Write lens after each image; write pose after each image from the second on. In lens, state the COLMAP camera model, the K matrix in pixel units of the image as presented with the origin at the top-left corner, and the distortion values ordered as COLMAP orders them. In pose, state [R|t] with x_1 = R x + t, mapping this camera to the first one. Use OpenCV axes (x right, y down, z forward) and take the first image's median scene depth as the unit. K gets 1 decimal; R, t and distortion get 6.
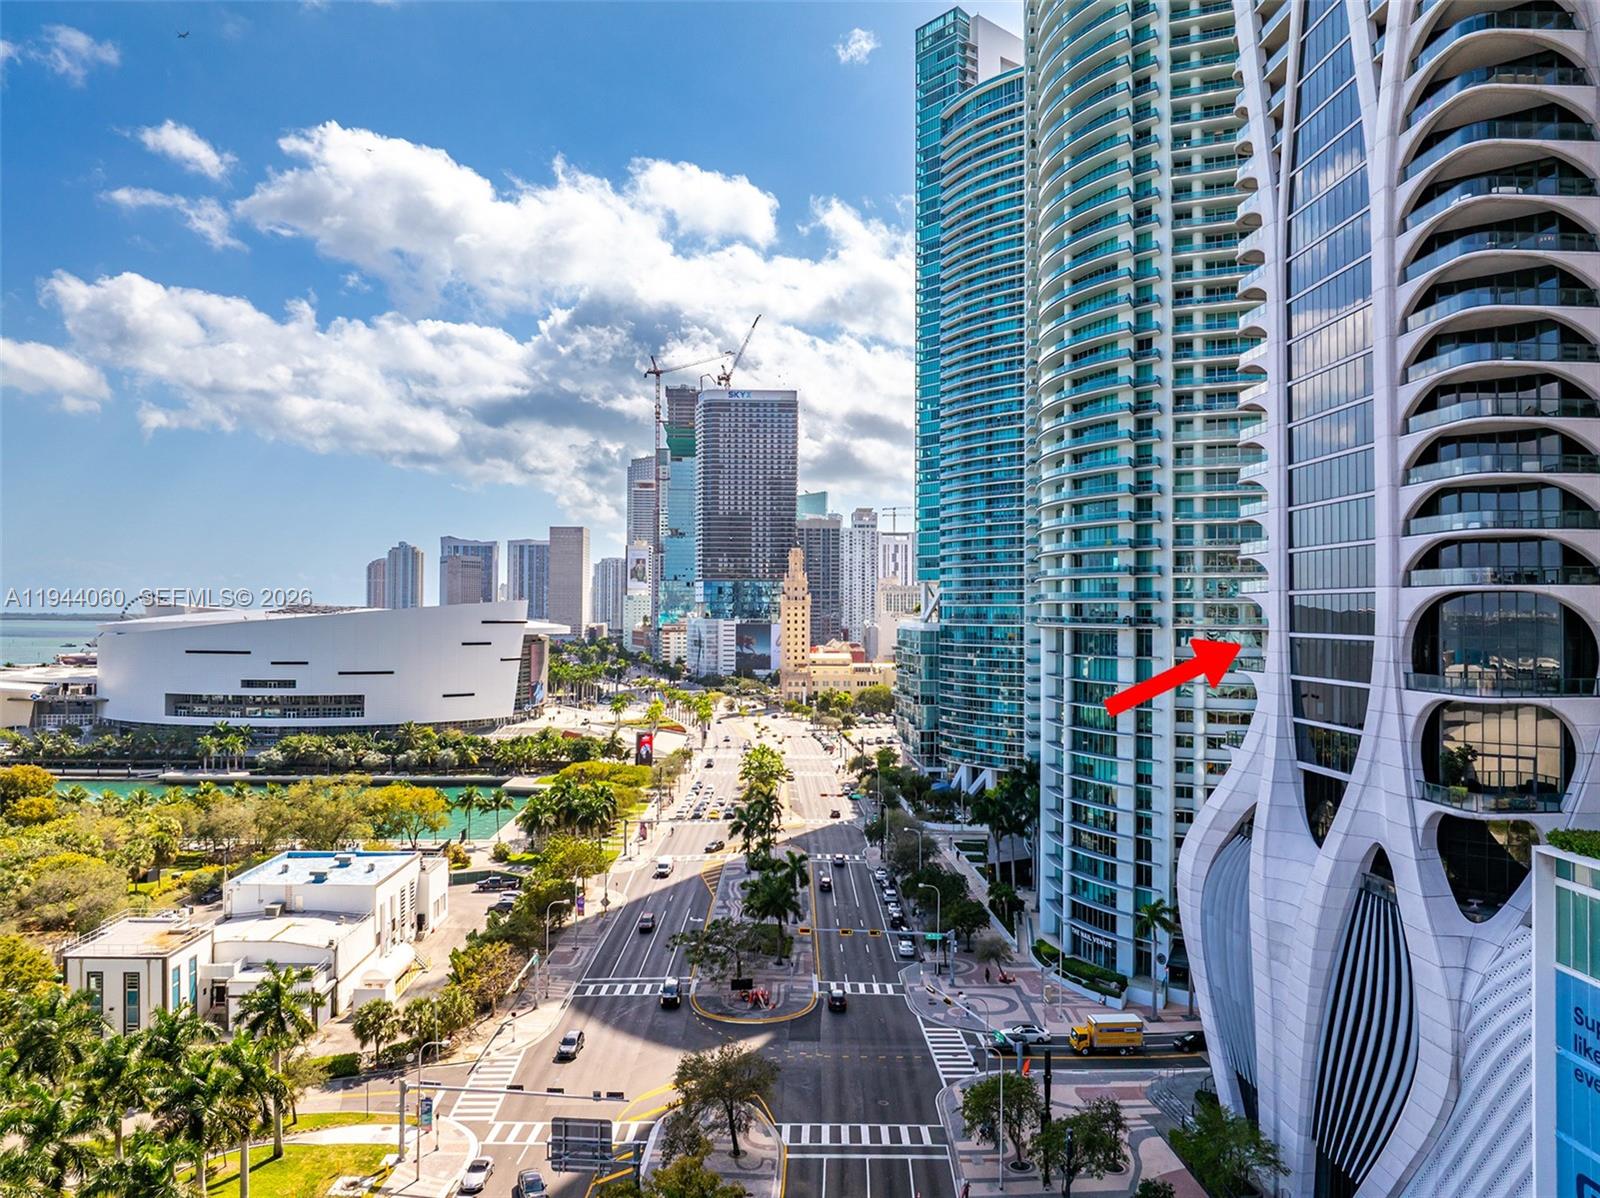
lens RADIAL K [[1128.3, 0, 813.1], [0, 1128.3, 611.5], [0, 0, 1]] dist [-0.046845, 0.003489]
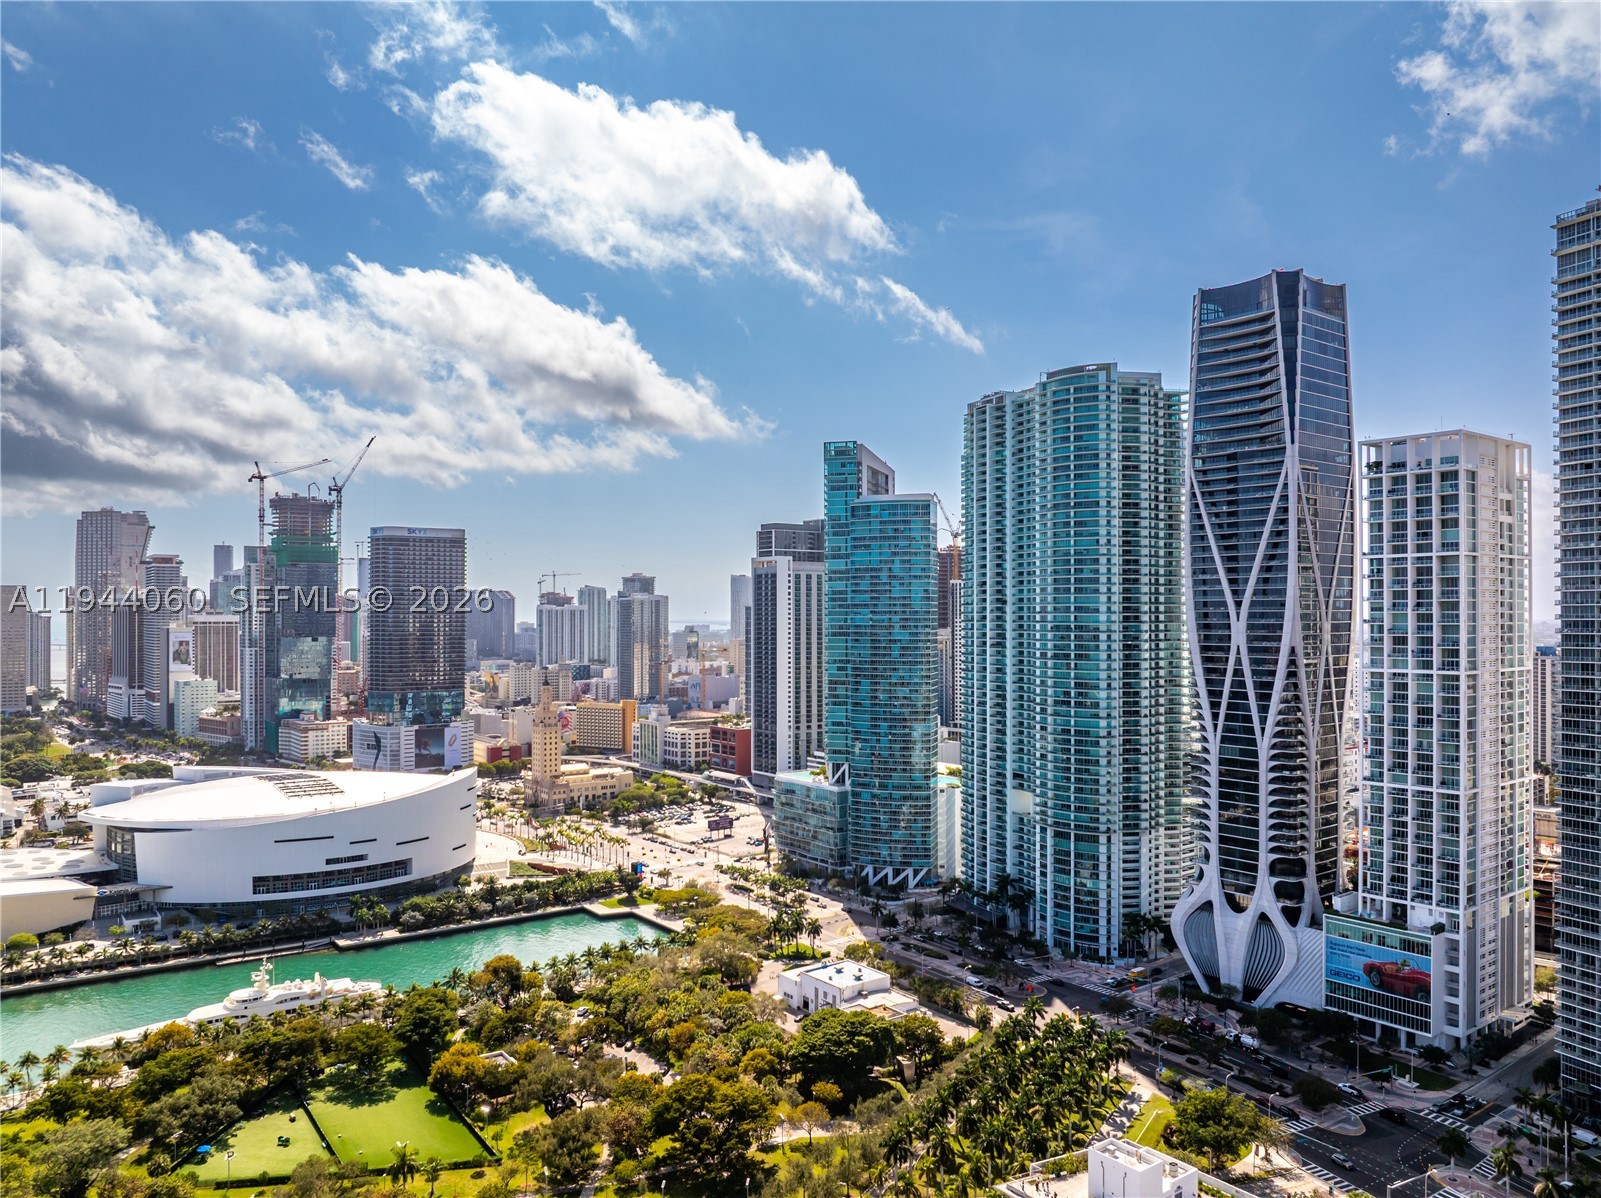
lens RADIAL K [[1129.0, 0, 813.6], [0, 1129.0, 611.5], [0, 0, 1]] dist [-0.046845, 0.003489]
pose [[0.820705, -0.002218, 0.571347, -1.956624], [0.001366, 0.999997, 0.001919, -0.561153], [-0.571350, -0.000795, 0.820706, -0.923891]]
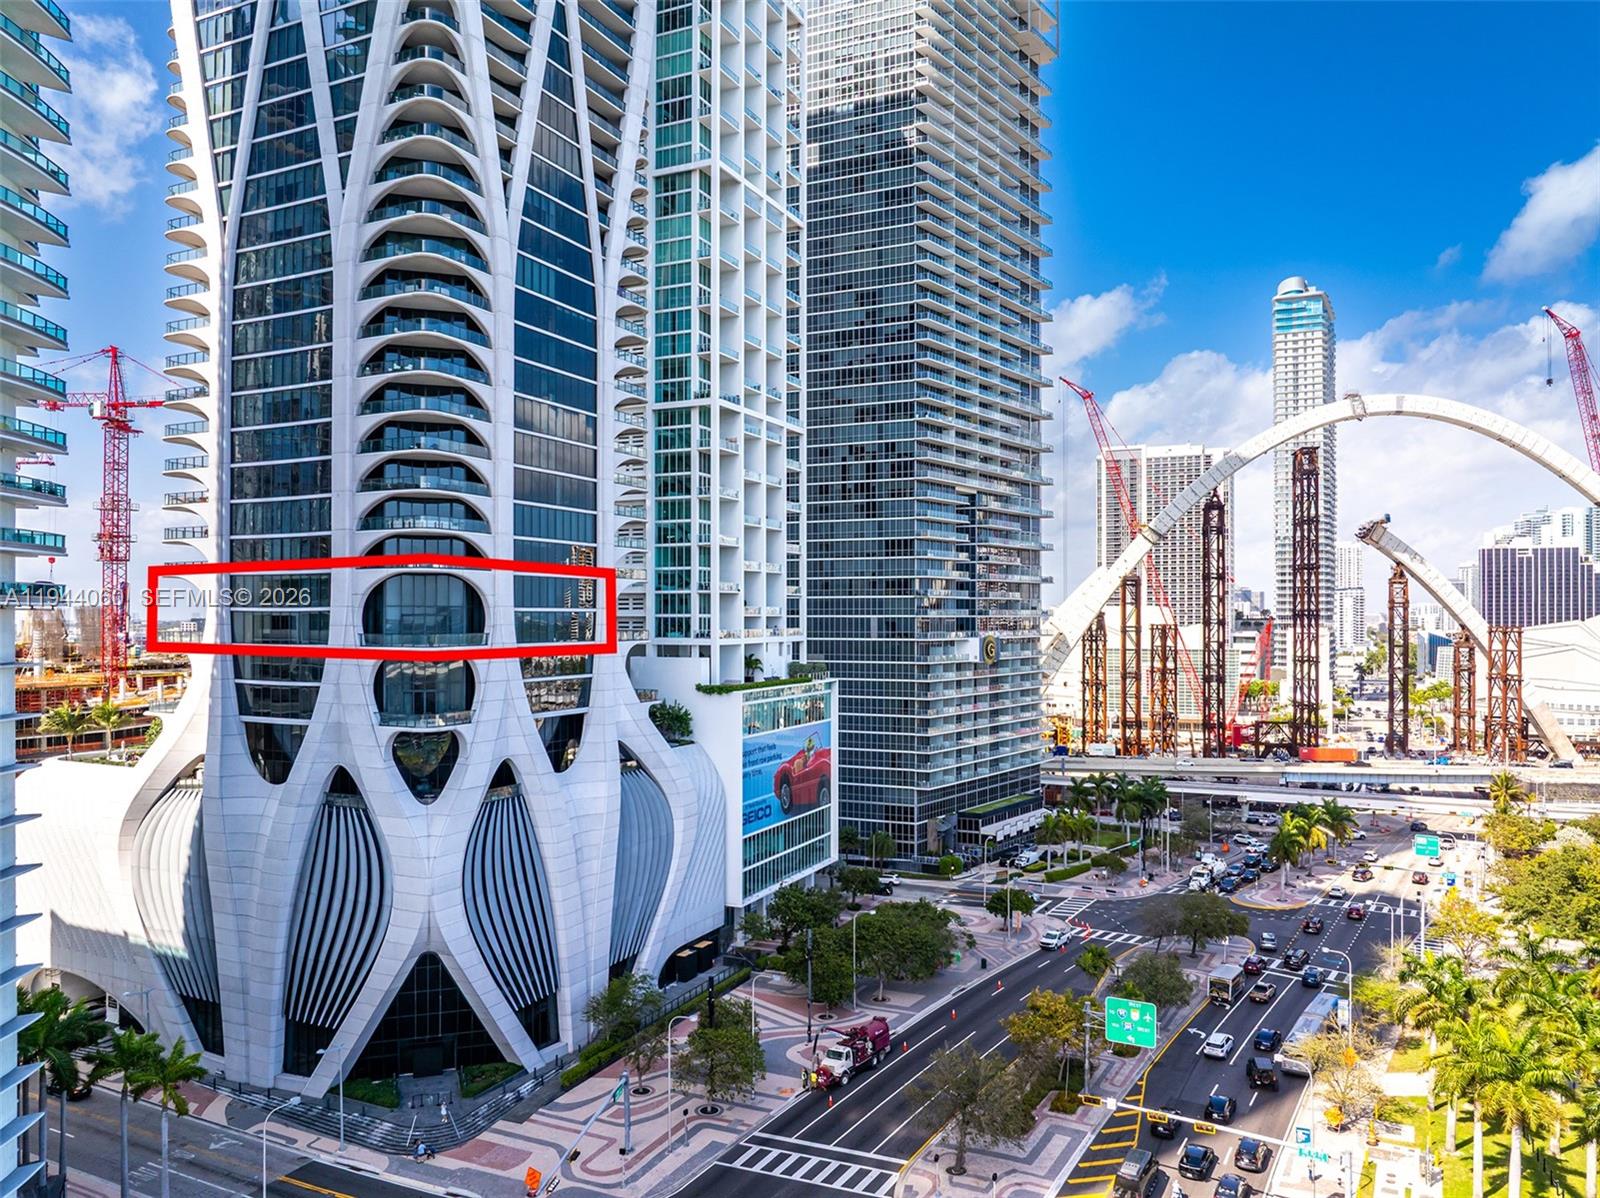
lens RADIAL K [[1131.5, 0, 796.3], [0, 1131.5, 606.0], [0, 0, 1]] dist [-0.066749, 0.000143]
pose [[-0.882748, -0.004156, 0.469829, -0.261145], [-0.009461, 0.999915, -0.008930, 0.014787], [-0.469752, -0.012328, -0.882712, 1.280177]]
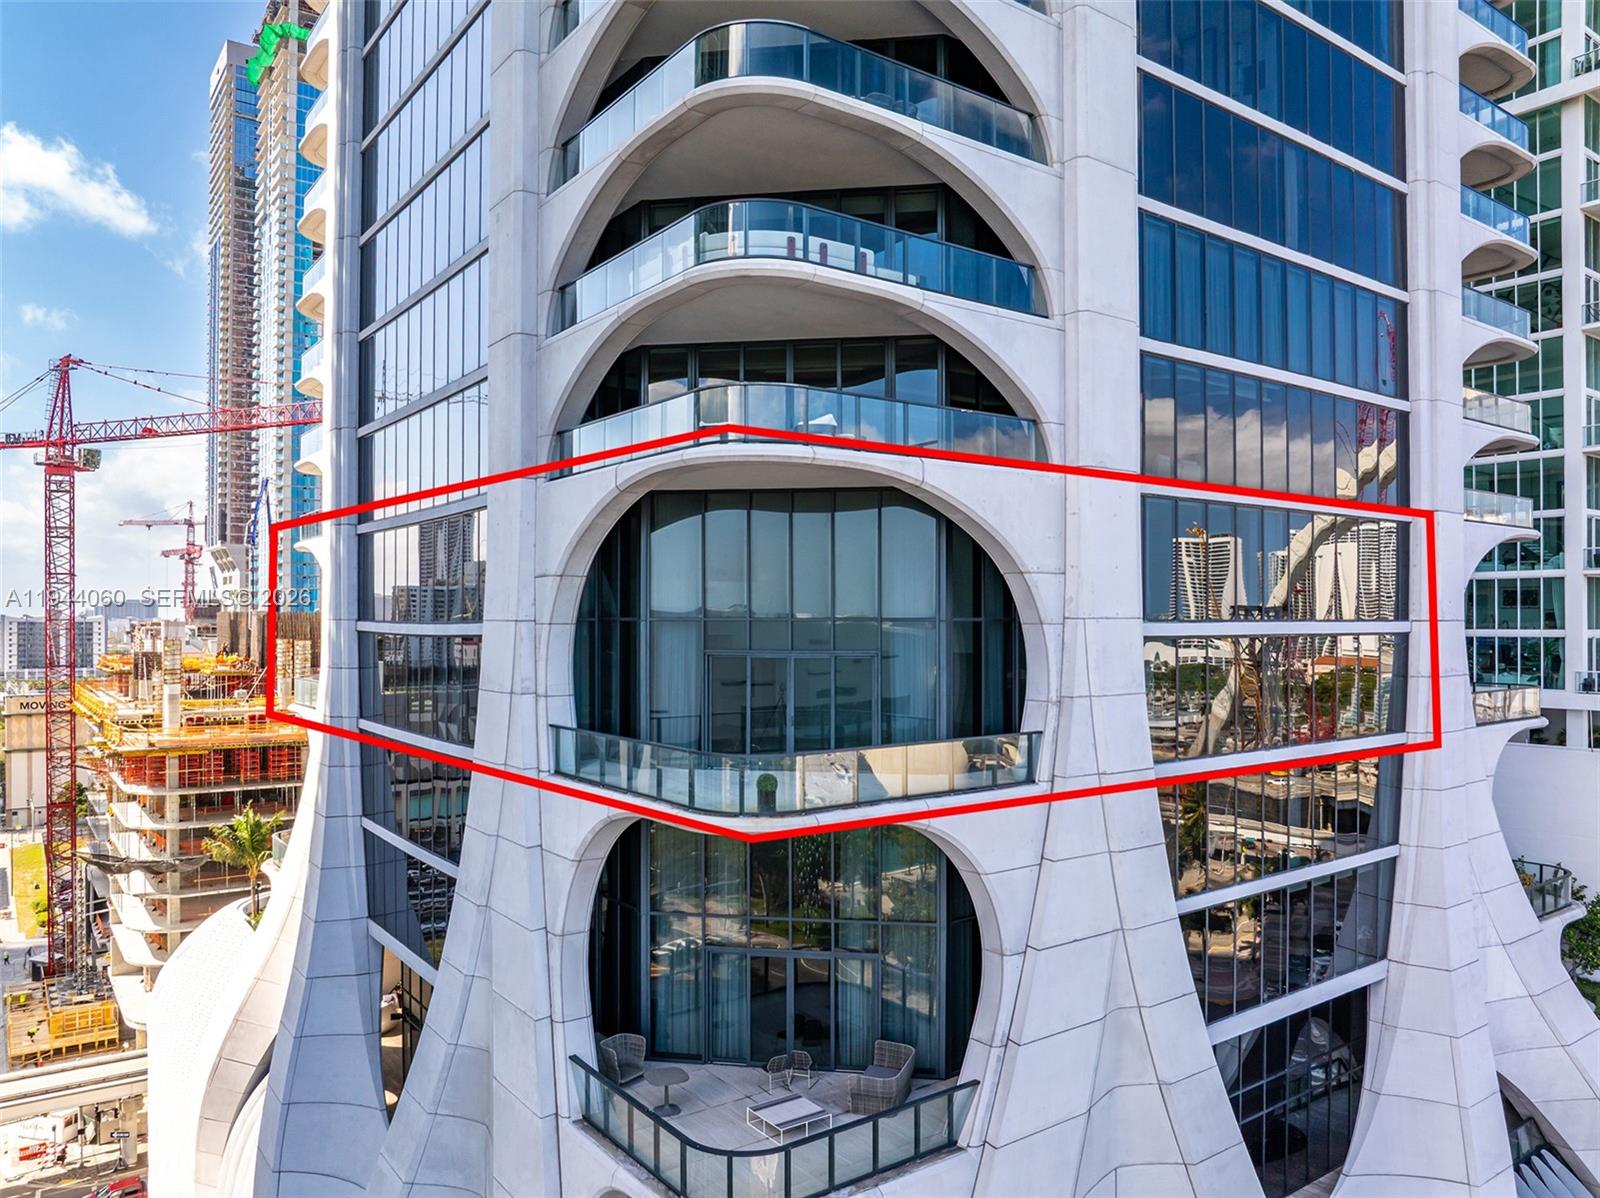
lens RADIAL K [[1128.3, 0, 813.1], [0, 1128.3, 611.5], [0, 0, 1]] dist [-0.046845, 0.003489]
pose [[-0.551380, -0.000337, 0.834254, 0.155898], [-0.005226, 0.999982, -0.003050, 0.009732], [-0.834238, -0.006042, -0.551372, 0.829416]]
